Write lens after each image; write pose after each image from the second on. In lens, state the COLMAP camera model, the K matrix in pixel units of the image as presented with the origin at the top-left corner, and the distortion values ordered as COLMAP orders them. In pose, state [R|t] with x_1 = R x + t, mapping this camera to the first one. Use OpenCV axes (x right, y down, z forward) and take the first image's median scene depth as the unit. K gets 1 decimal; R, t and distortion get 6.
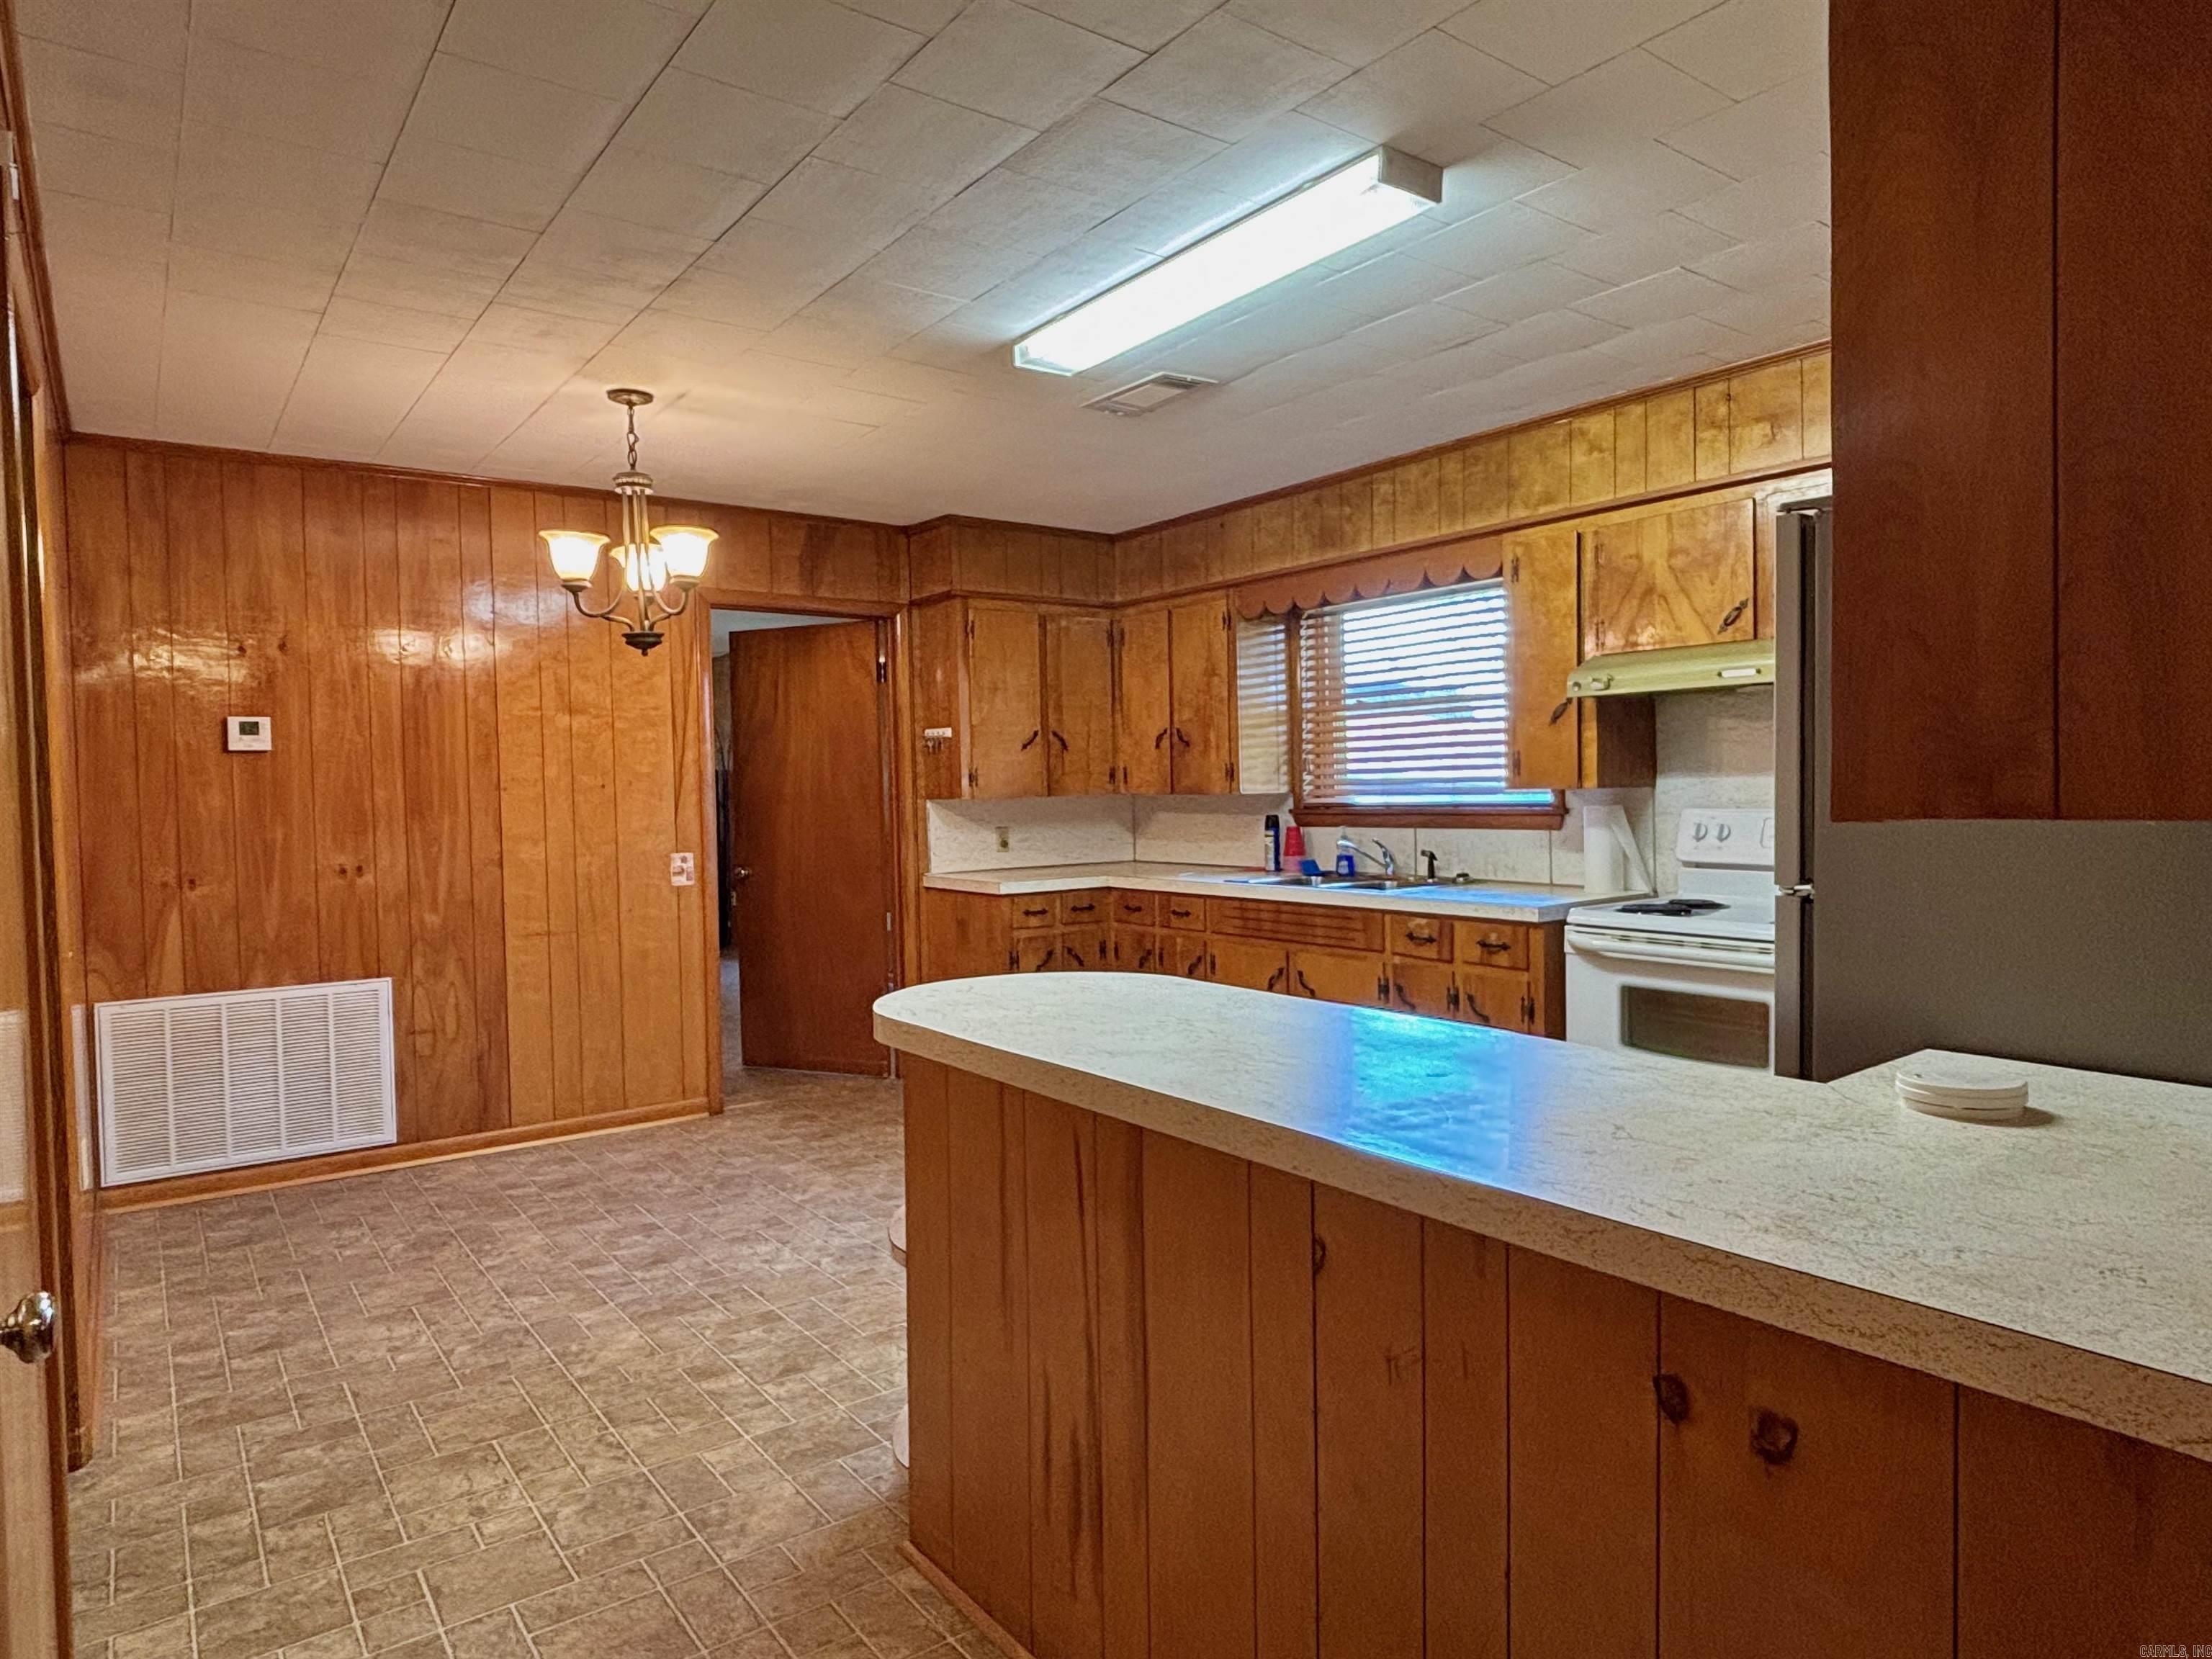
lens RADIAL K [[1302.8, 0, 1114.3], [0, 1302.8, 832.5], [0, 0, 1]] dist [-0.003533, -0.003174]
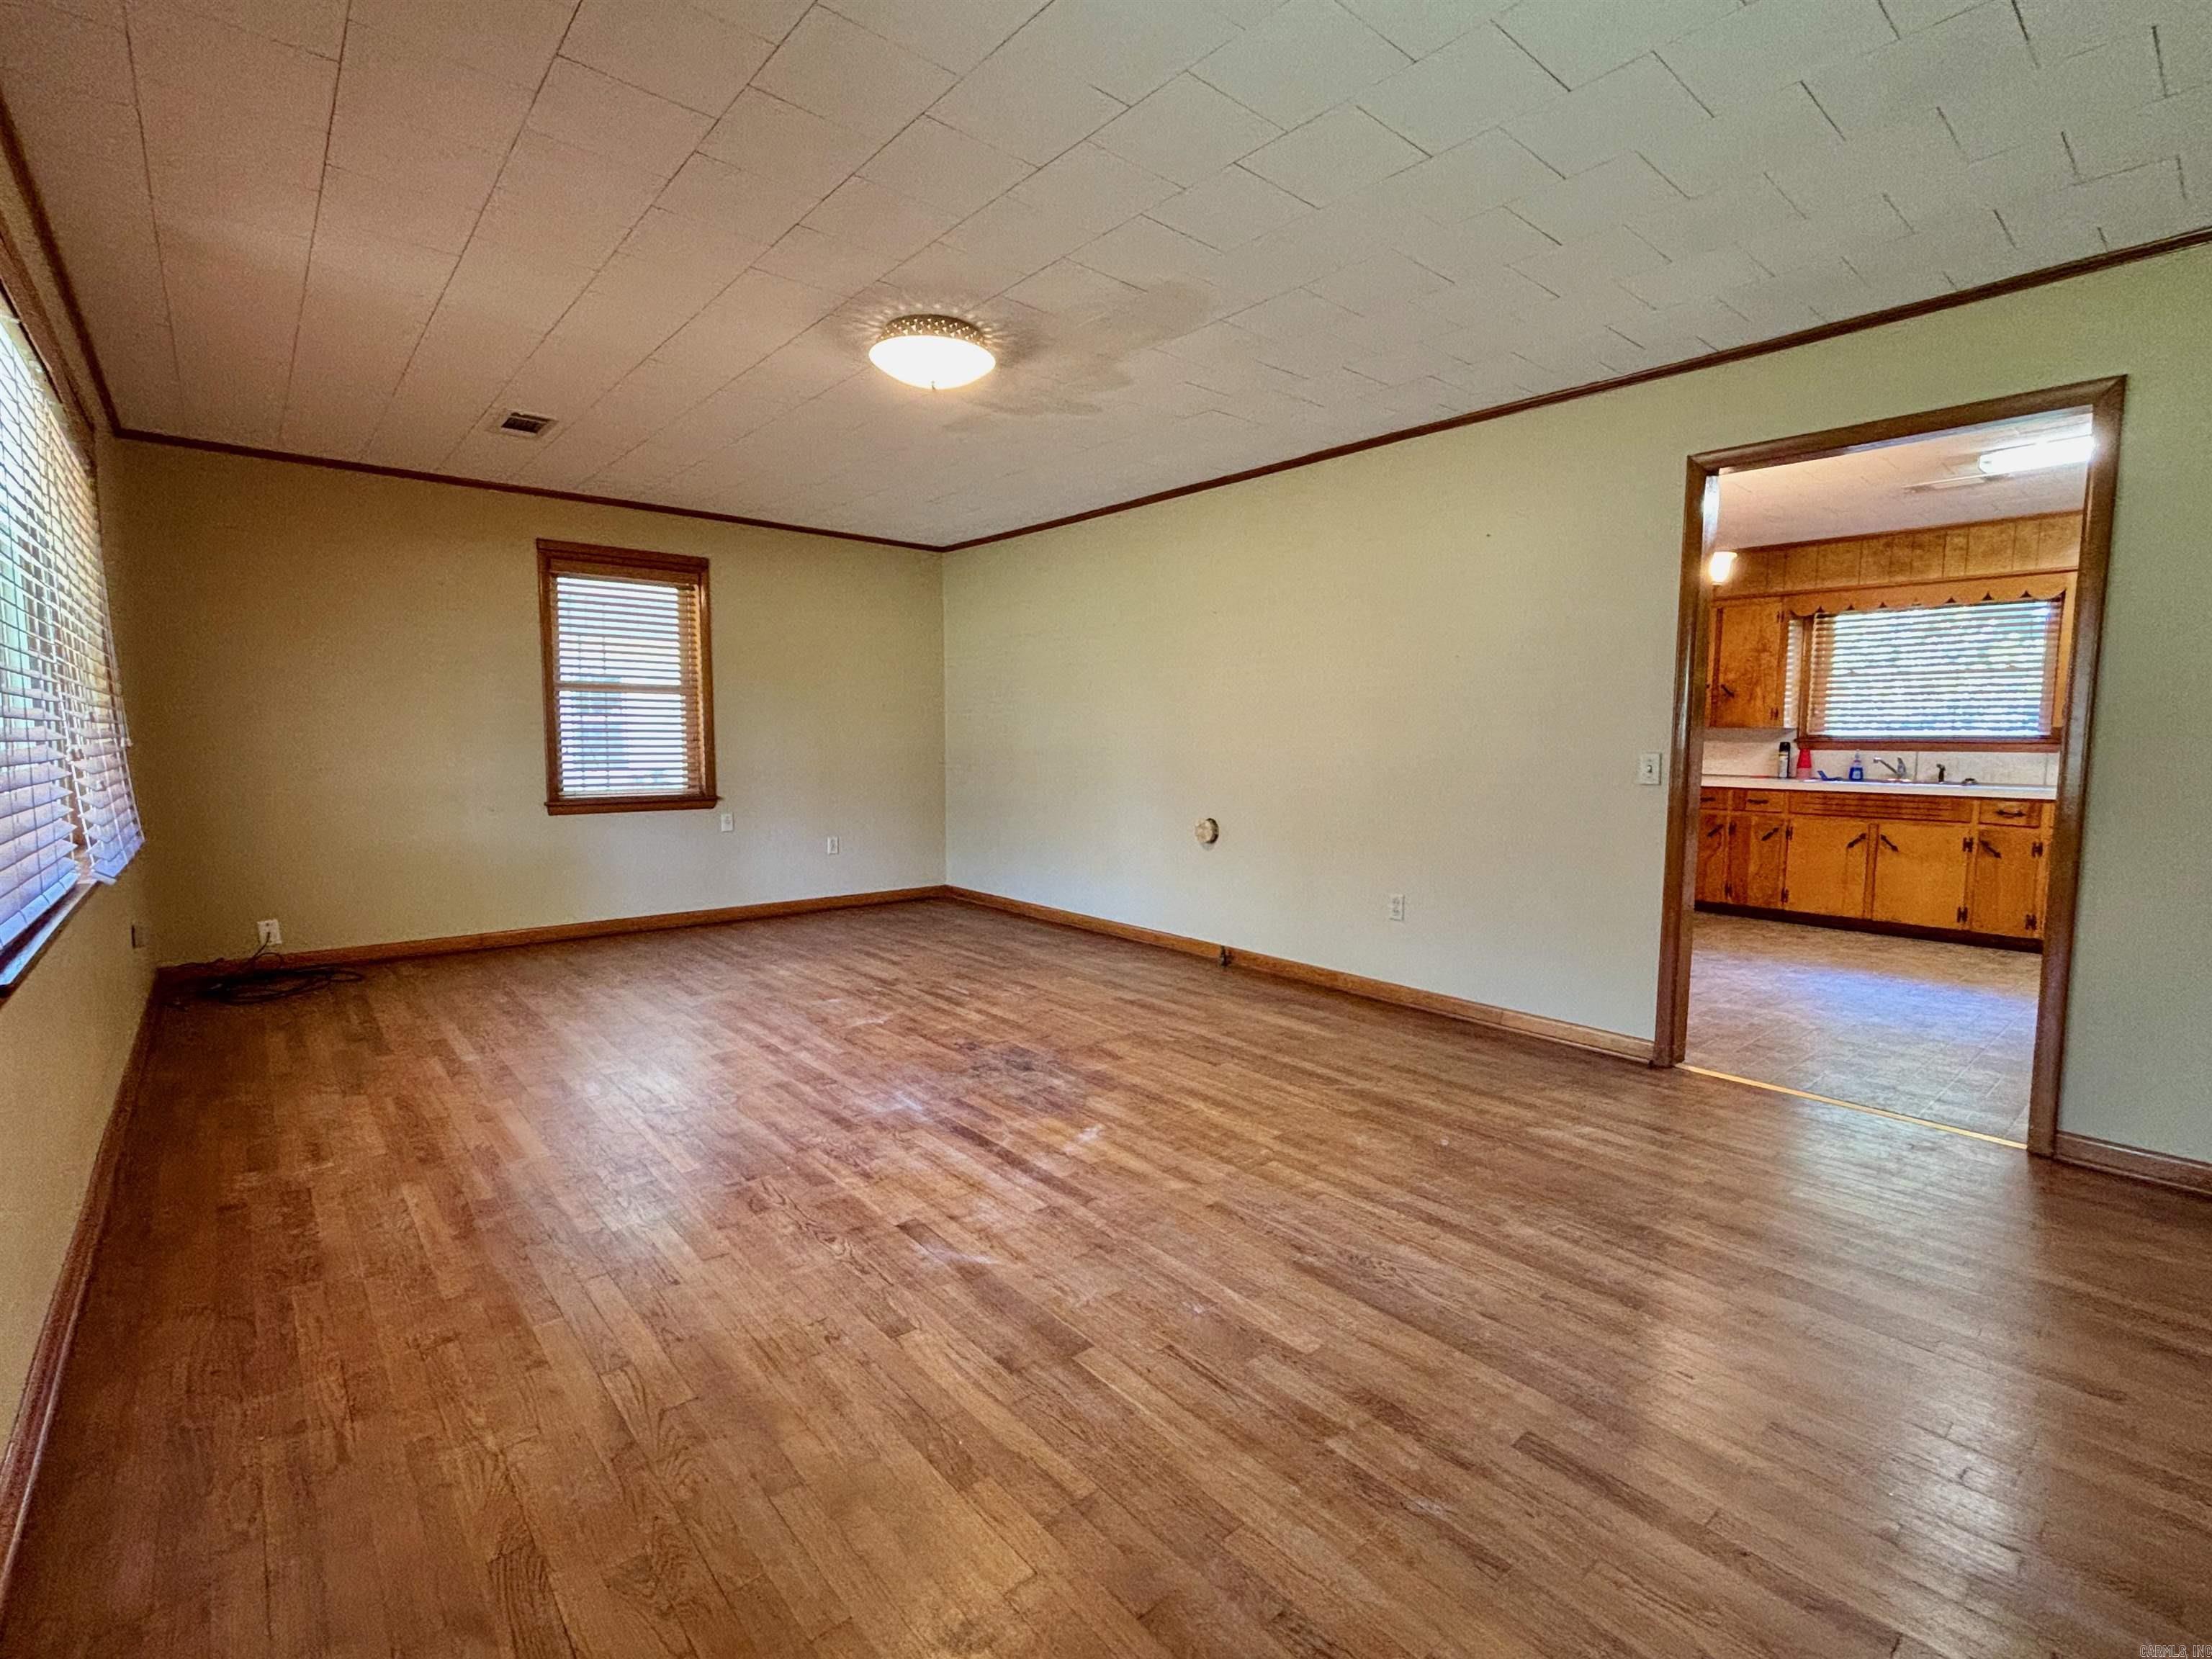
lens RADIAL K [[1019.0, 0, 1102.7], [0, 1019.0, 815.2], [0, 0, 1]] dist [-0.002451, -0.000683]
pose [[0.998042, 0.023336, 0.058026, -0.959944], [-0.025798, 0.998783, 0.042047, 0.055567], [-0.056974, -0.043461, 0.997429, -0.230918]]
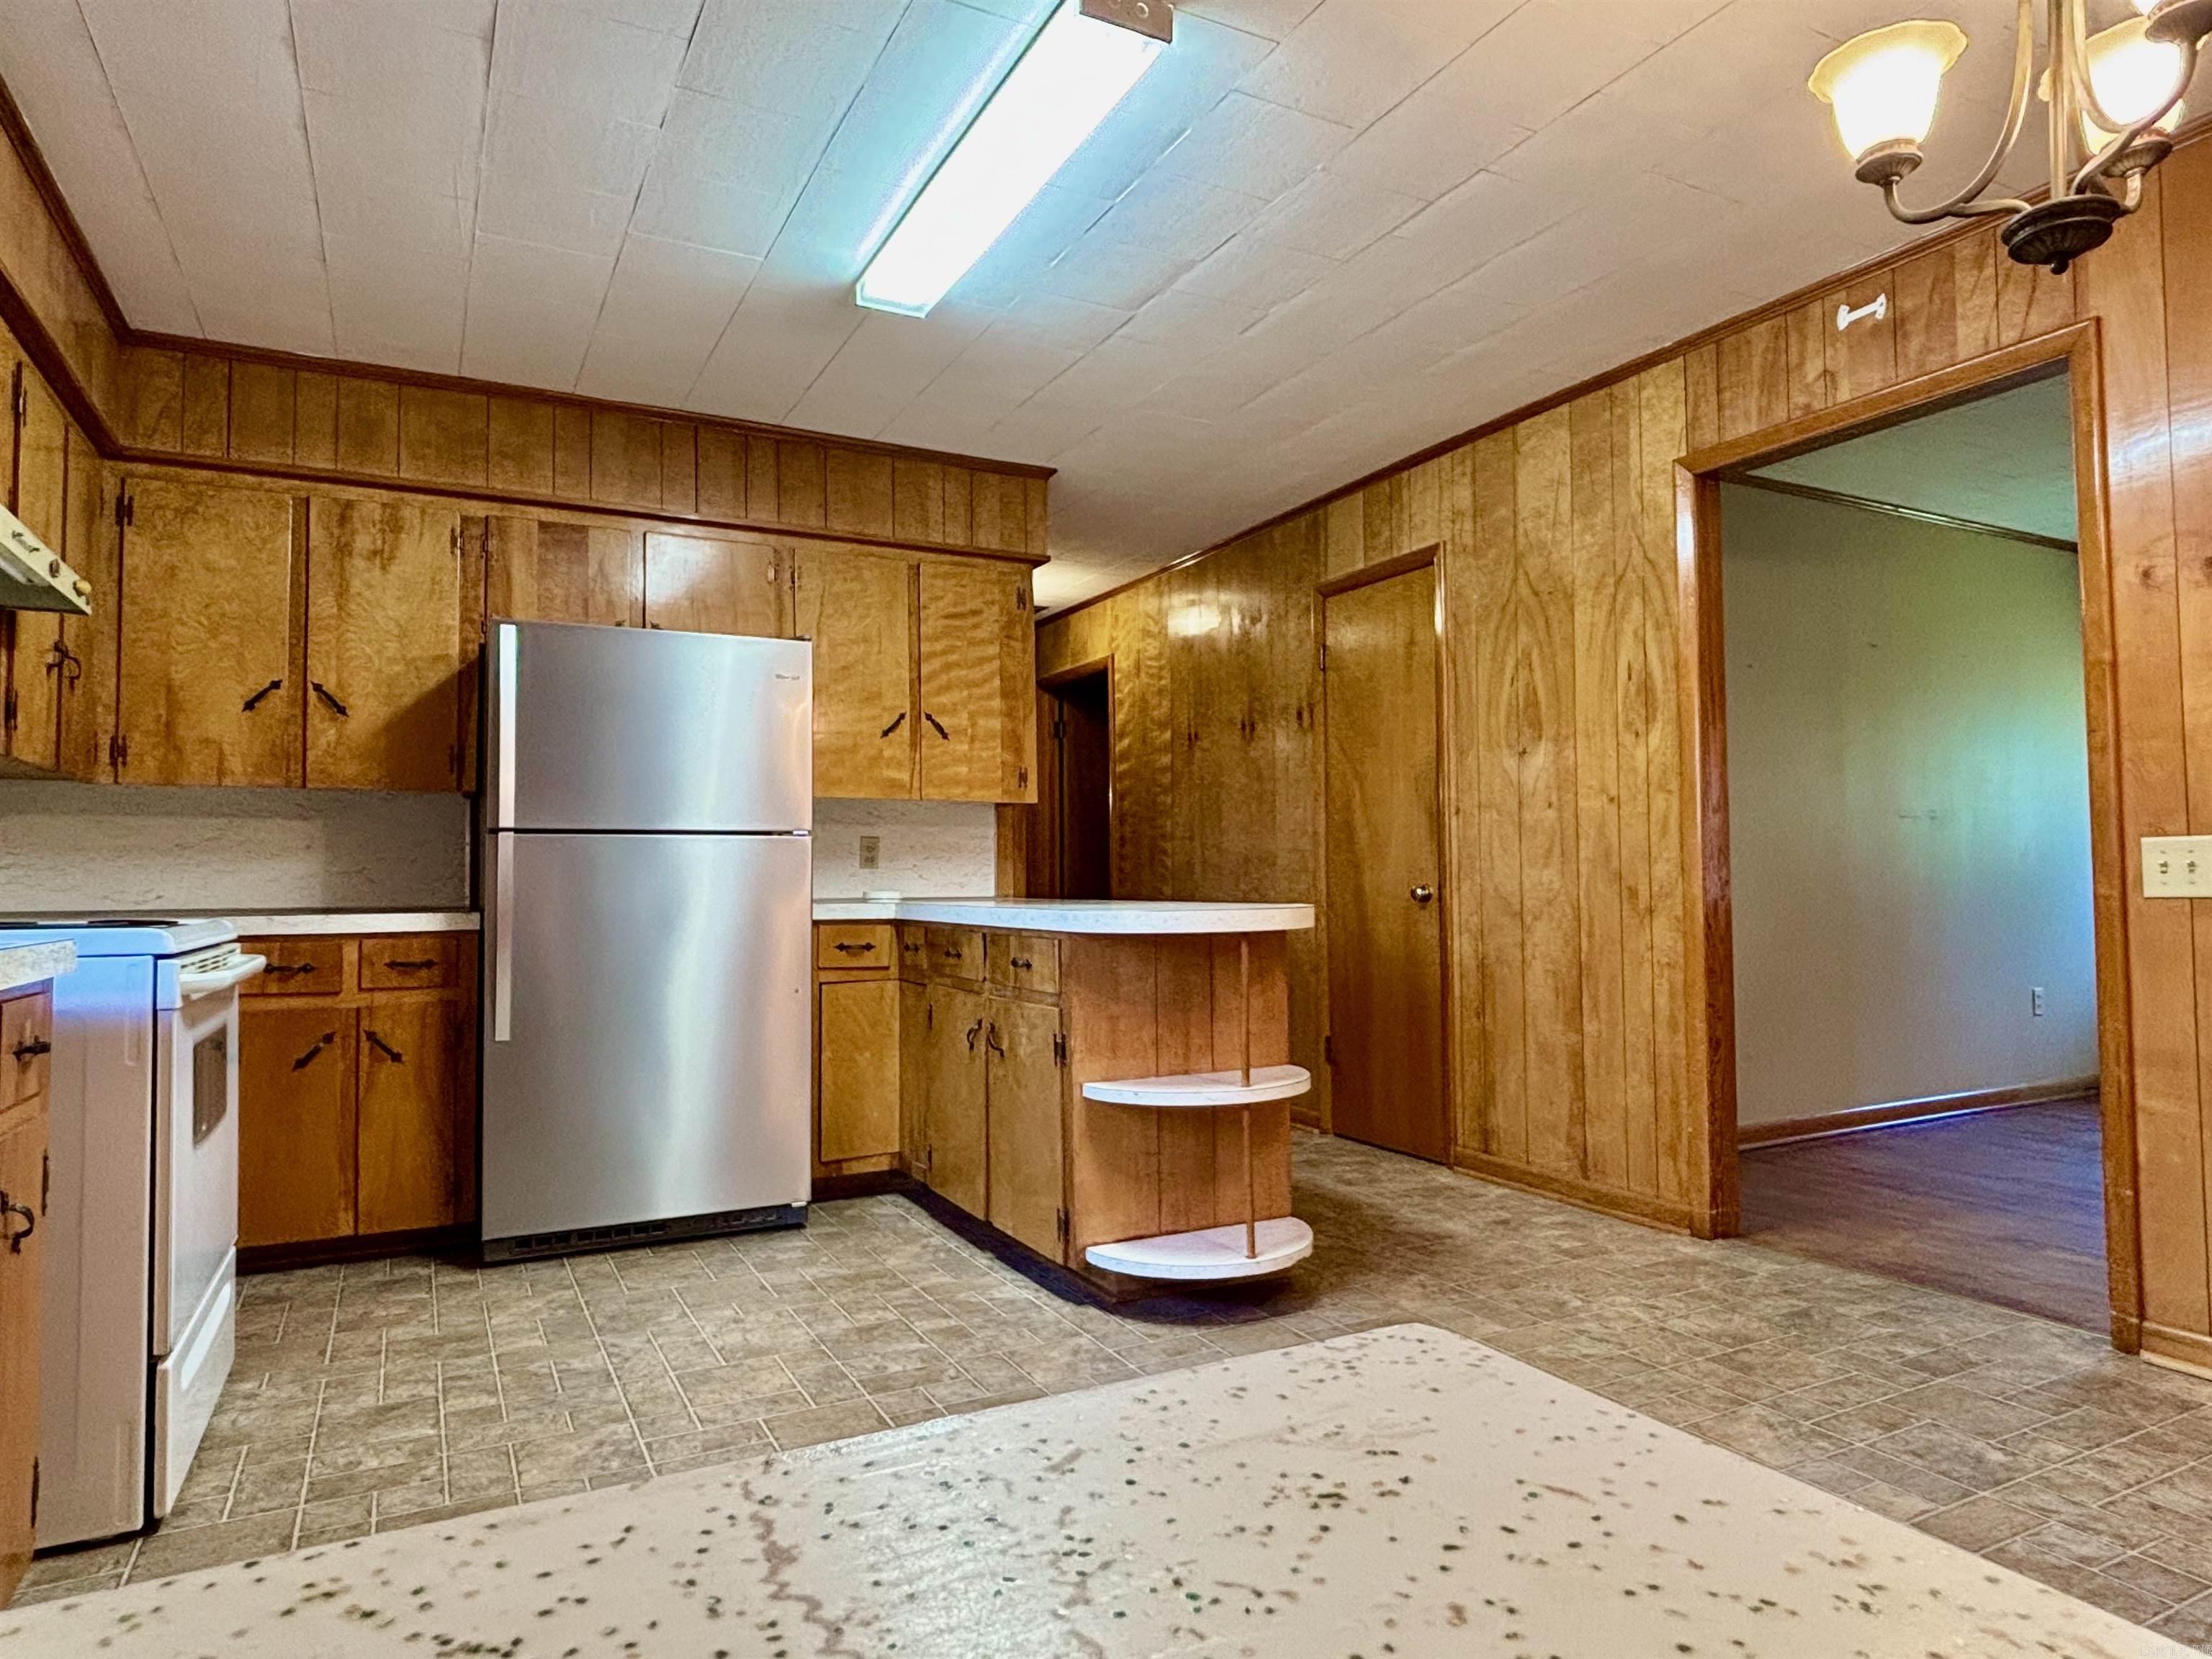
lens RADIAL K [[1302.8, 0, 1112.0], [0, 1302.8, 827.4], [0, 0, 1]] dist [-0.003533, -0.003174]
pose [[-0.985337, 0.037498, 0.166450, -0.106644], [0.036008, 0.999280, -0.011963, 0.032100], [-0.166779, -0.005794, -0.985977, 1.202905]]
